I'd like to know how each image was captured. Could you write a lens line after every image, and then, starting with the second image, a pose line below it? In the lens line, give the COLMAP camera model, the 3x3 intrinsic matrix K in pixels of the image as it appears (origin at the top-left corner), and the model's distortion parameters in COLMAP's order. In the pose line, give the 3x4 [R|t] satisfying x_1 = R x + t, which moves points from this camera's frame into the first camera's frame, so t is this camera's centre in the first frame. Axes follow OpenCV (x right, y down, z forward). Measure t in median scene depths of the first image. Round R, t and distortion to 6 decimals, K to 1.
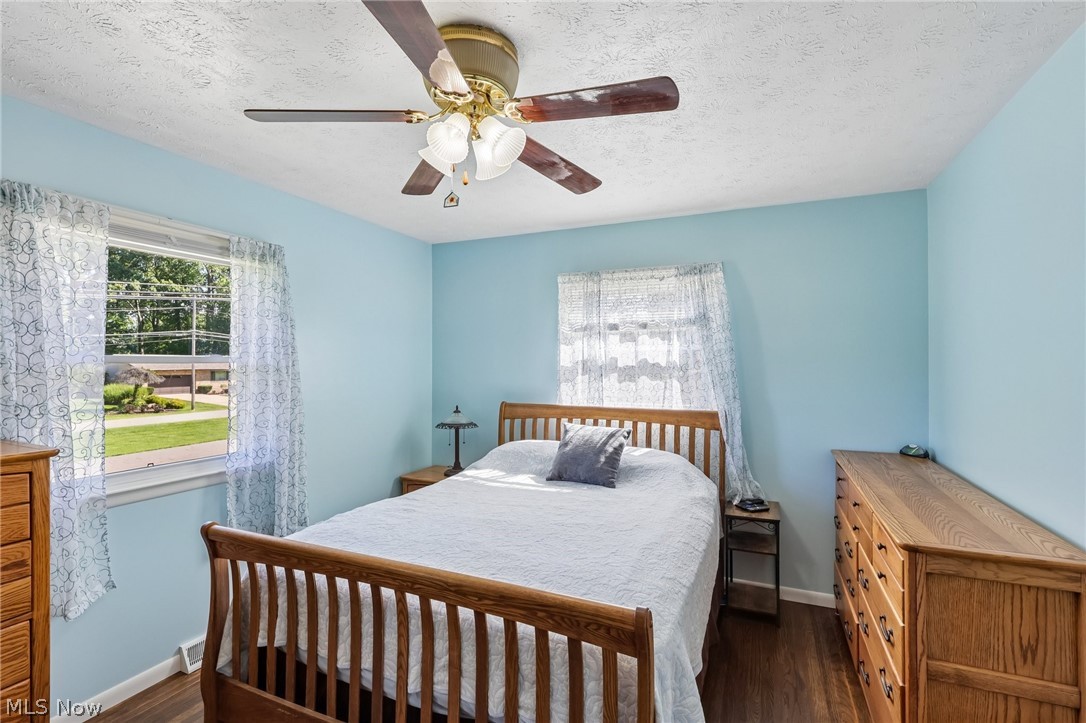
lens RADIAL K [[513.2, 0, 542.1], [0, 513.2, 358.5], [0, 0, 1]] dist [0.000157, -0.000614]
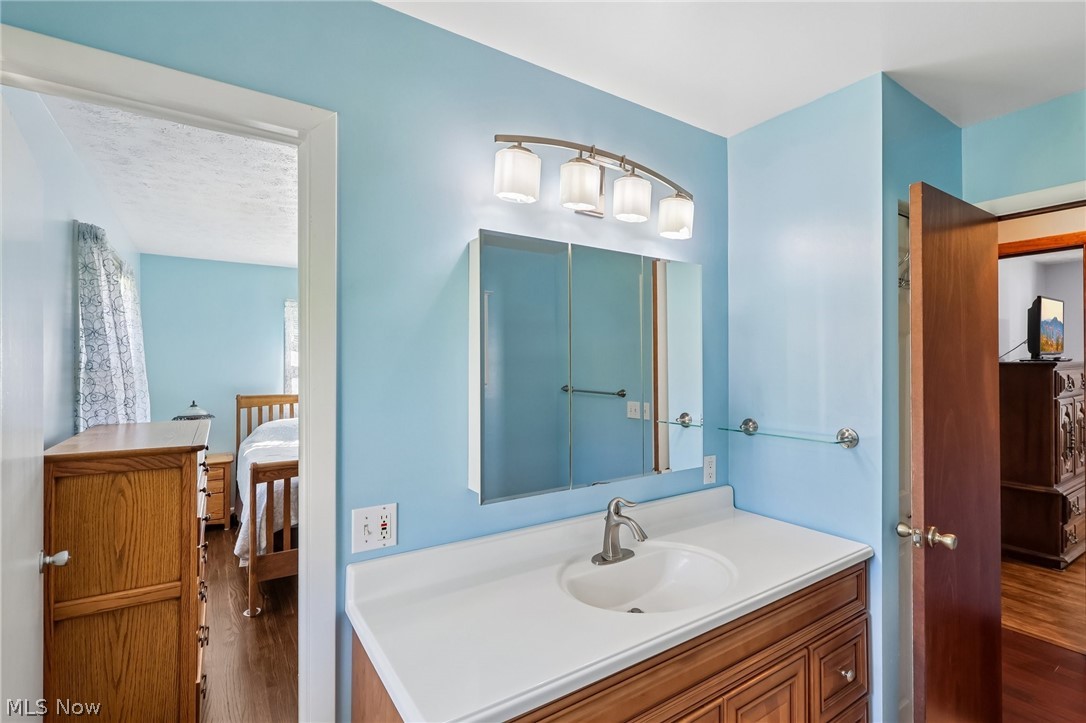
lens RADIAL K [[513.2, 0, 544.5], [0, 513.2, 363.0], [0, 0, 1]] dist [0.000157, -0.000614]
pose [[0.540641, 0.006600, 0.841228, -0.745095], [-0.002929, 0.999978, -0.005963, 0.010846], [-0.841248, 0.000760, 0.540648, -0.324394]]
